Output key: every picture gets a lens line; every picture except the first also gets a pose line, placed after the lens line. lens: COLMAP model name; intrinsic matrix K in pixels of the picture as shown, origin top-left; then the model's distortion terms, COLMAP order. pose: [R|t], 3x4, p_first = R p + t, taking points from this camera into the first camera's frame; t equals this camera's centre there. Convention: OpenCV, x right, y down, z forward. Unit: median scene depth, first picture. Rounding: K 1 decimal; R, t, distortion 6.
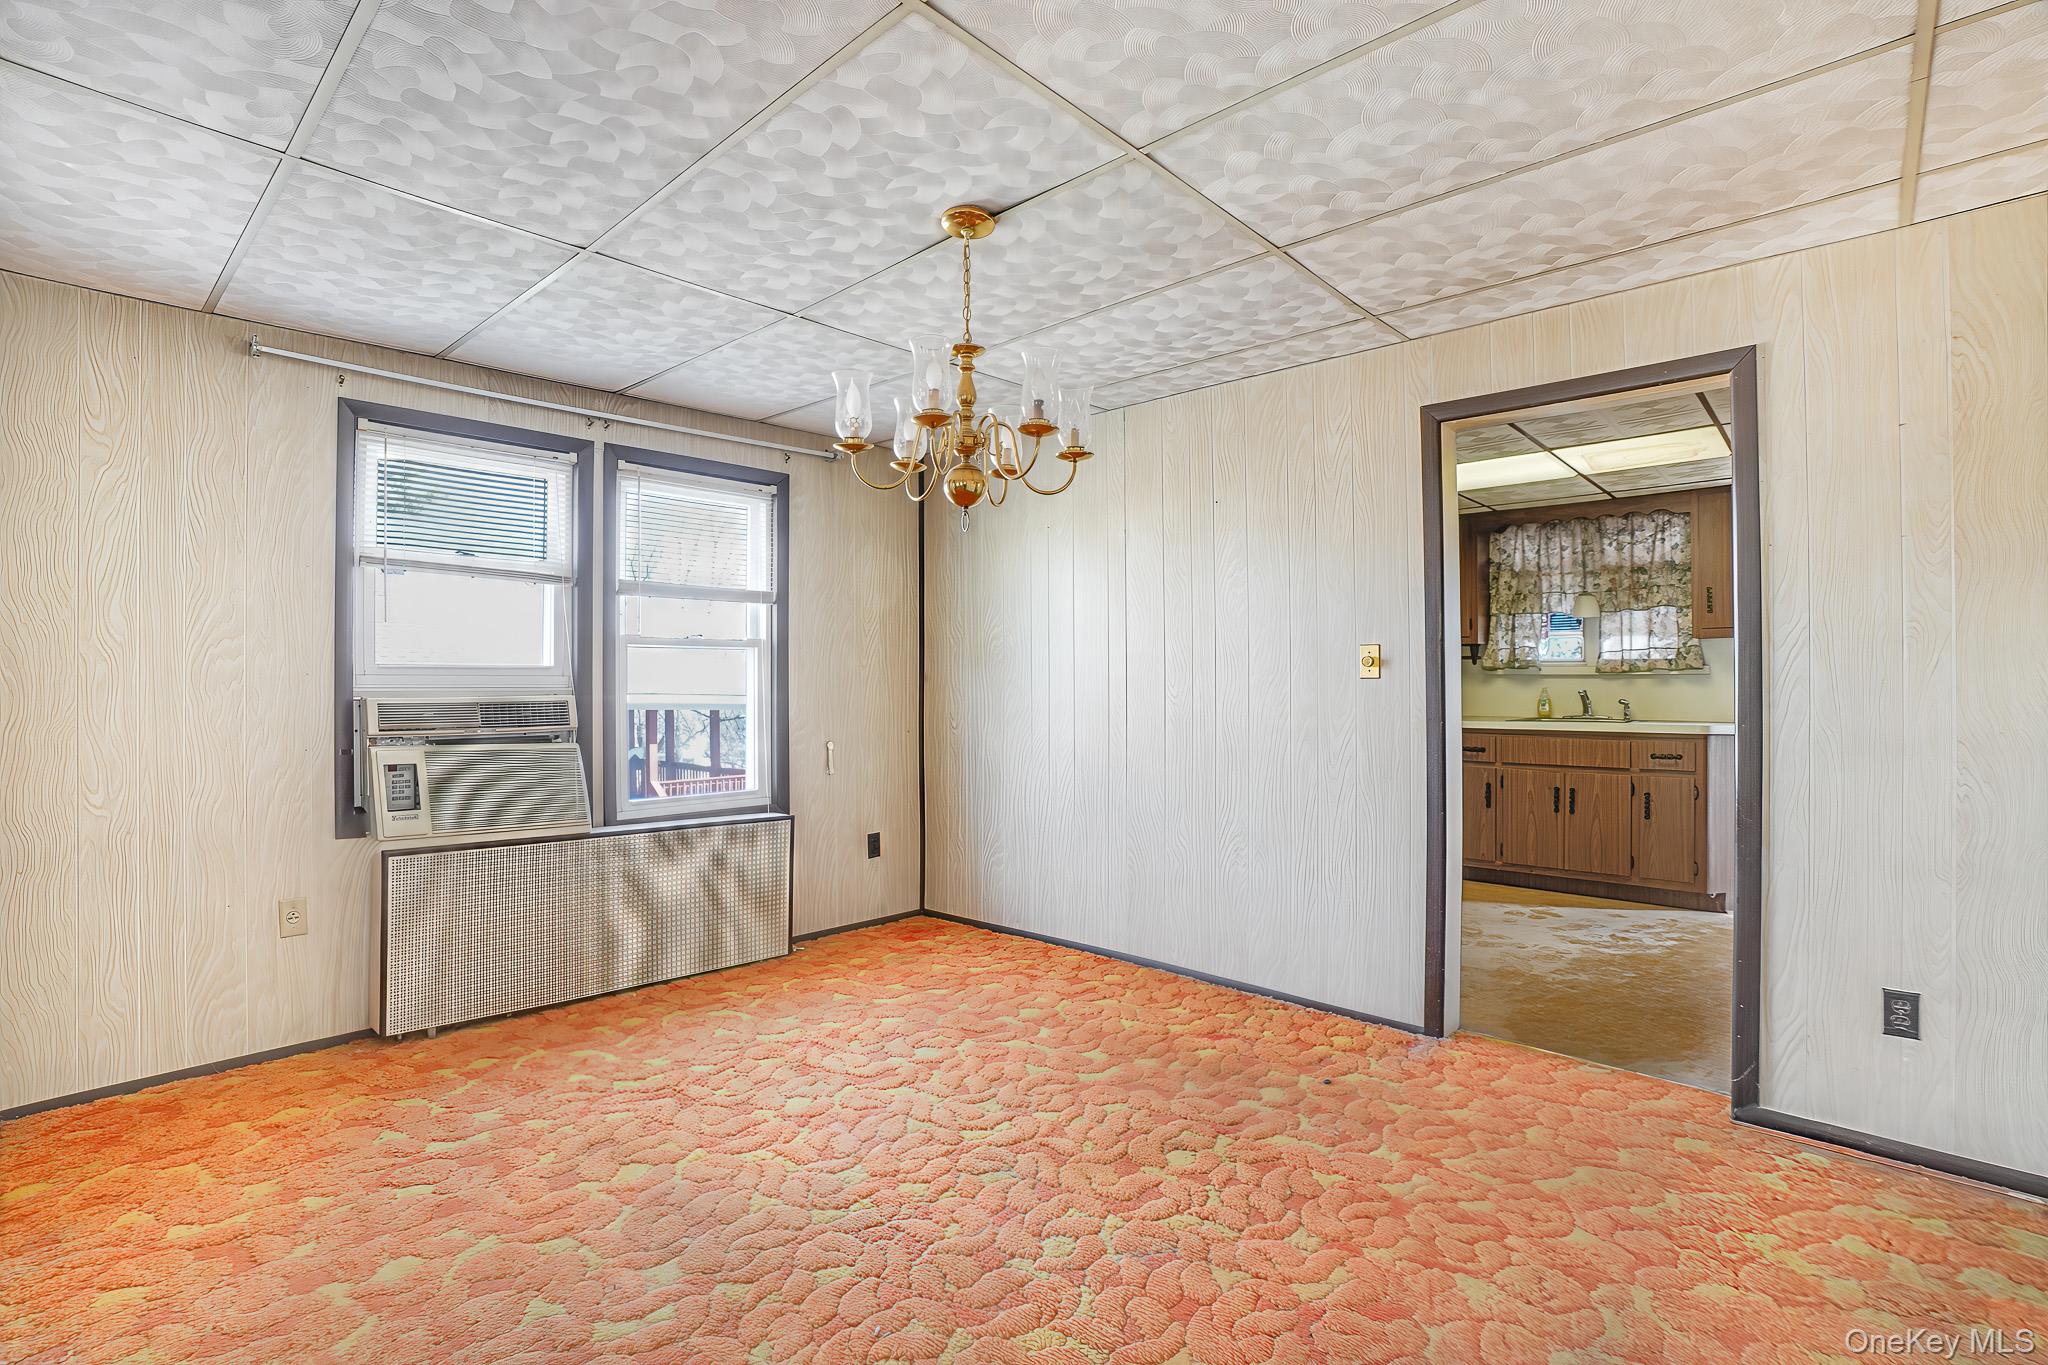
lens RADIAL K [[956.4, 0, 1039.1], [0, 956.4, 675.9], [0, 0, 1]] dist [-0.027905, 0.000117]
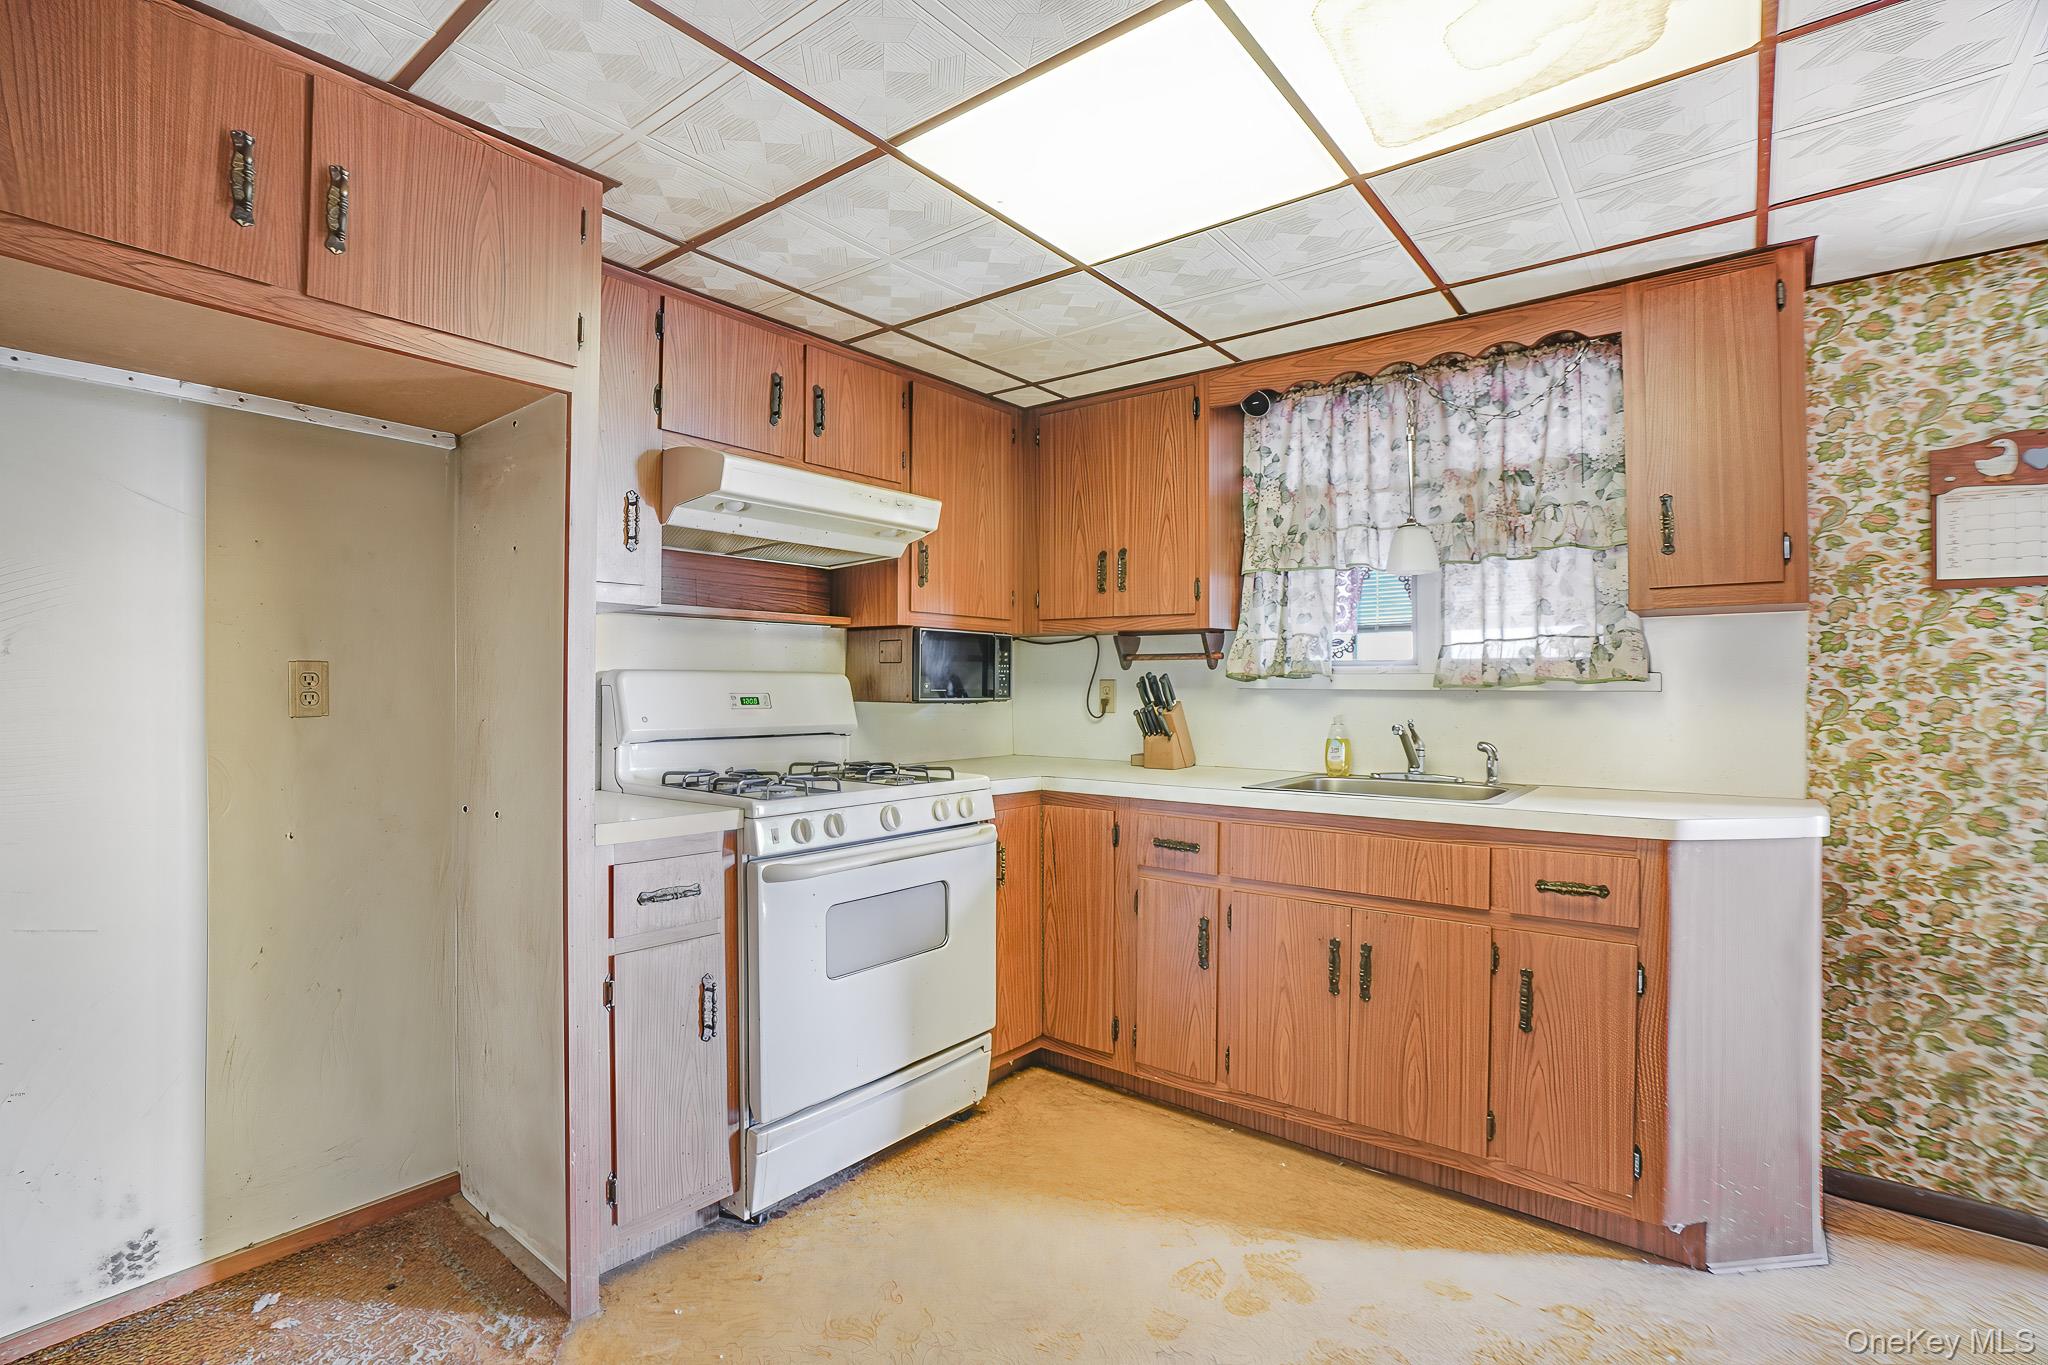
lens RADIAL K [[951.9, 0, 996.7], [0, 951.9, 682.3], [0, 0, 1]] dist [-0.065567, 0.025676]
pose [[0.999326, 0.004763, 0.036401, 0.347677], [-0.004697, 0.999987, -0.001911, -0.003653], [-0.036409, 0.001739, 0.999335, 0.526906]]
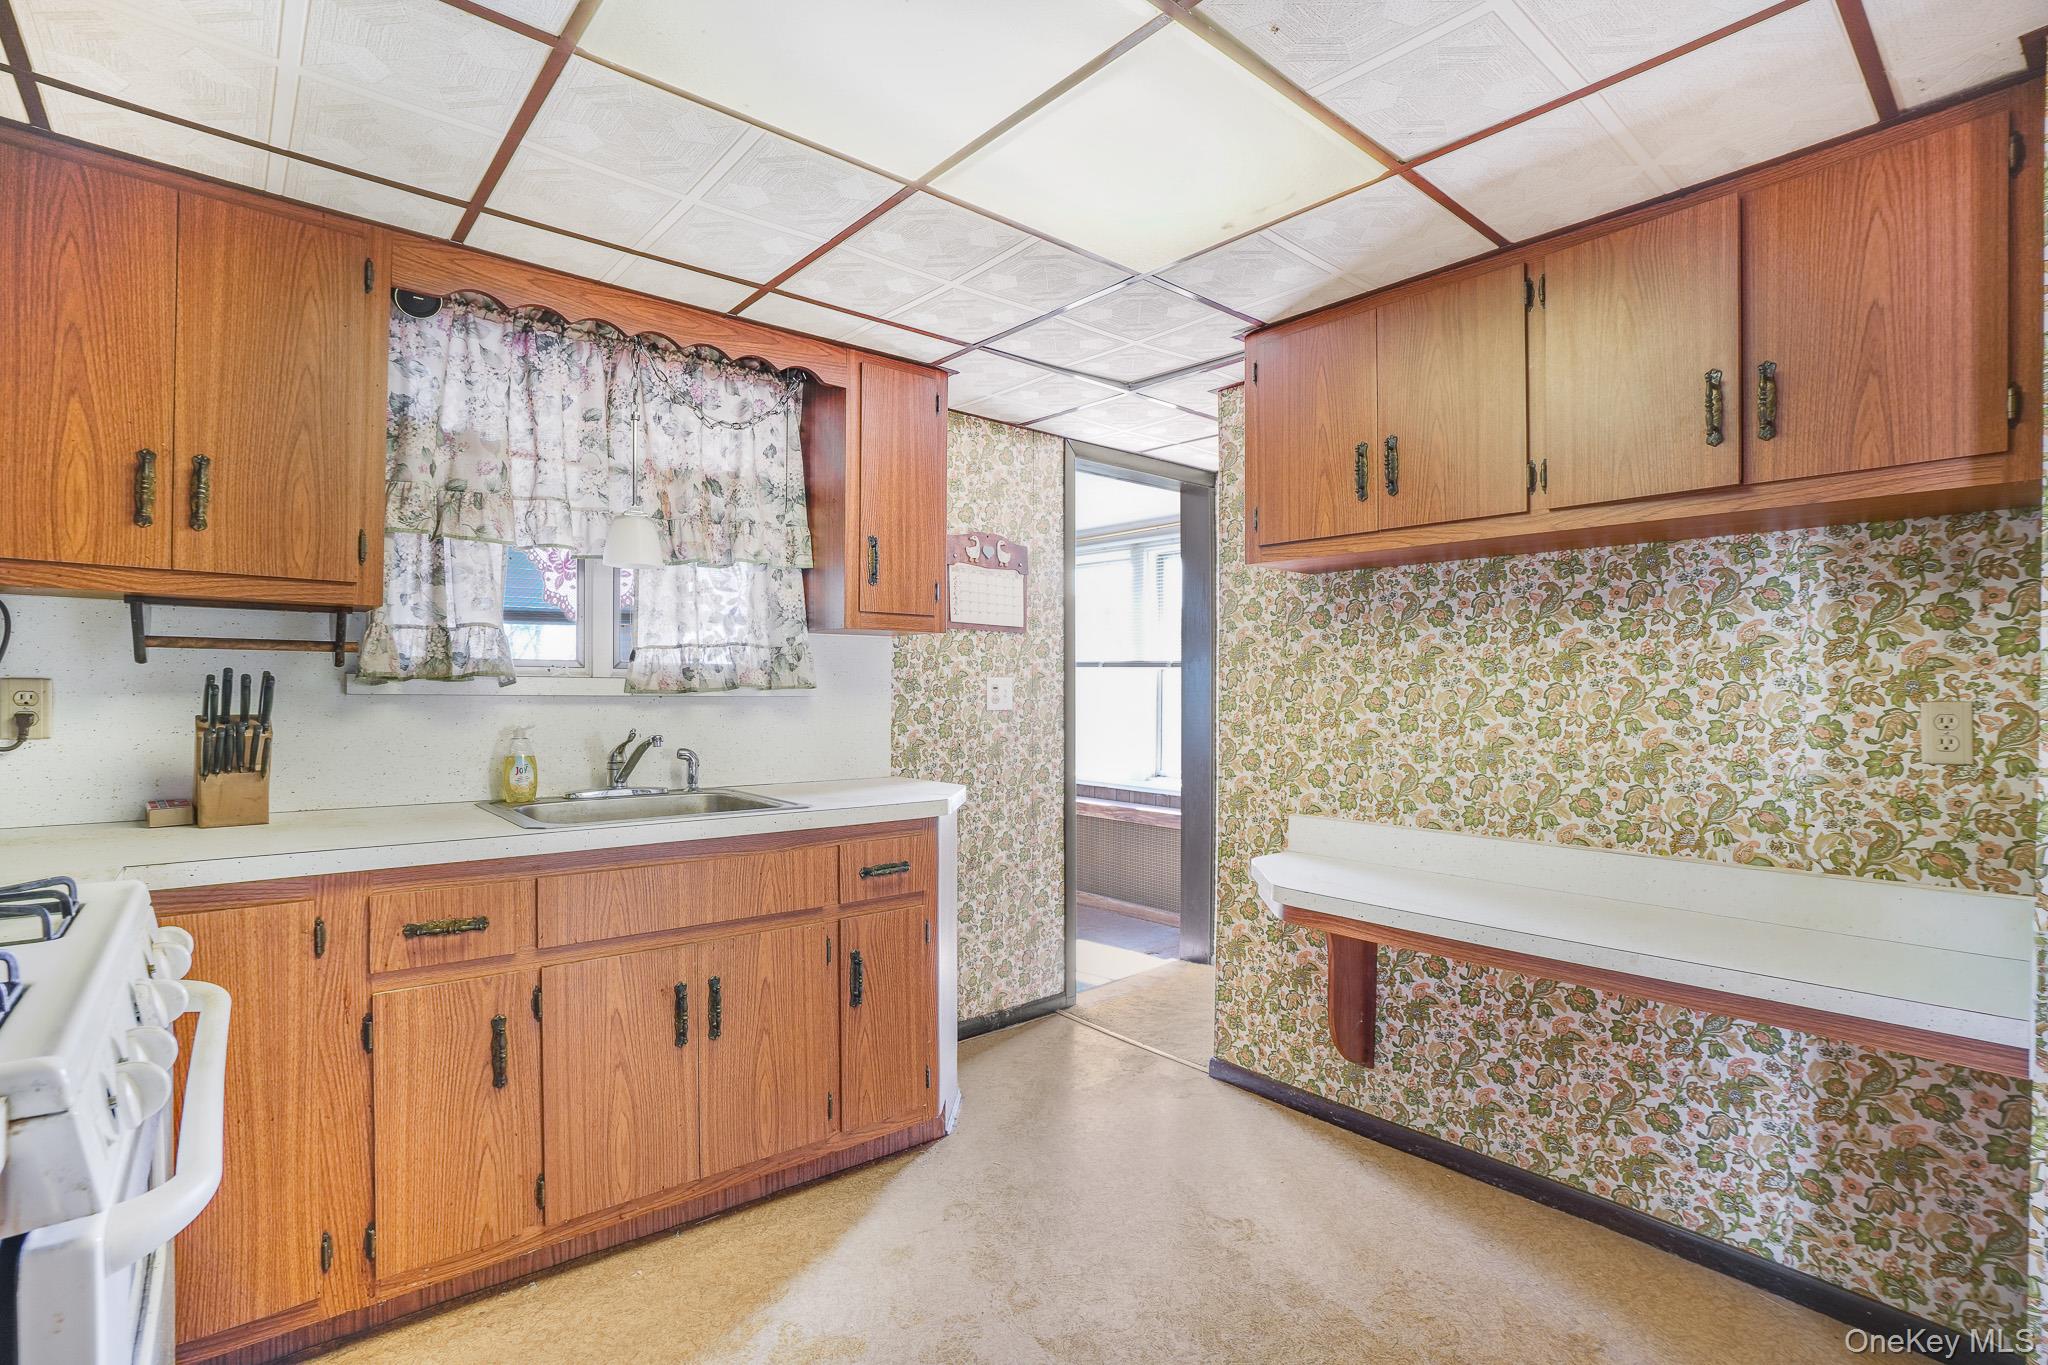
lens RADIAL K [[1011.9, 0, 1024.0], [0, 1011.9, 682.5], [0, 0, 1]] dist [-0.032482, 0.000782]
pose [[0.126852, 0.002794, 0.991918, 0.136004], [-0.017753, 0.999842, -0.000546, -0.011354], [-0.991763, -0.017540, 0.126881, 0.762182]]
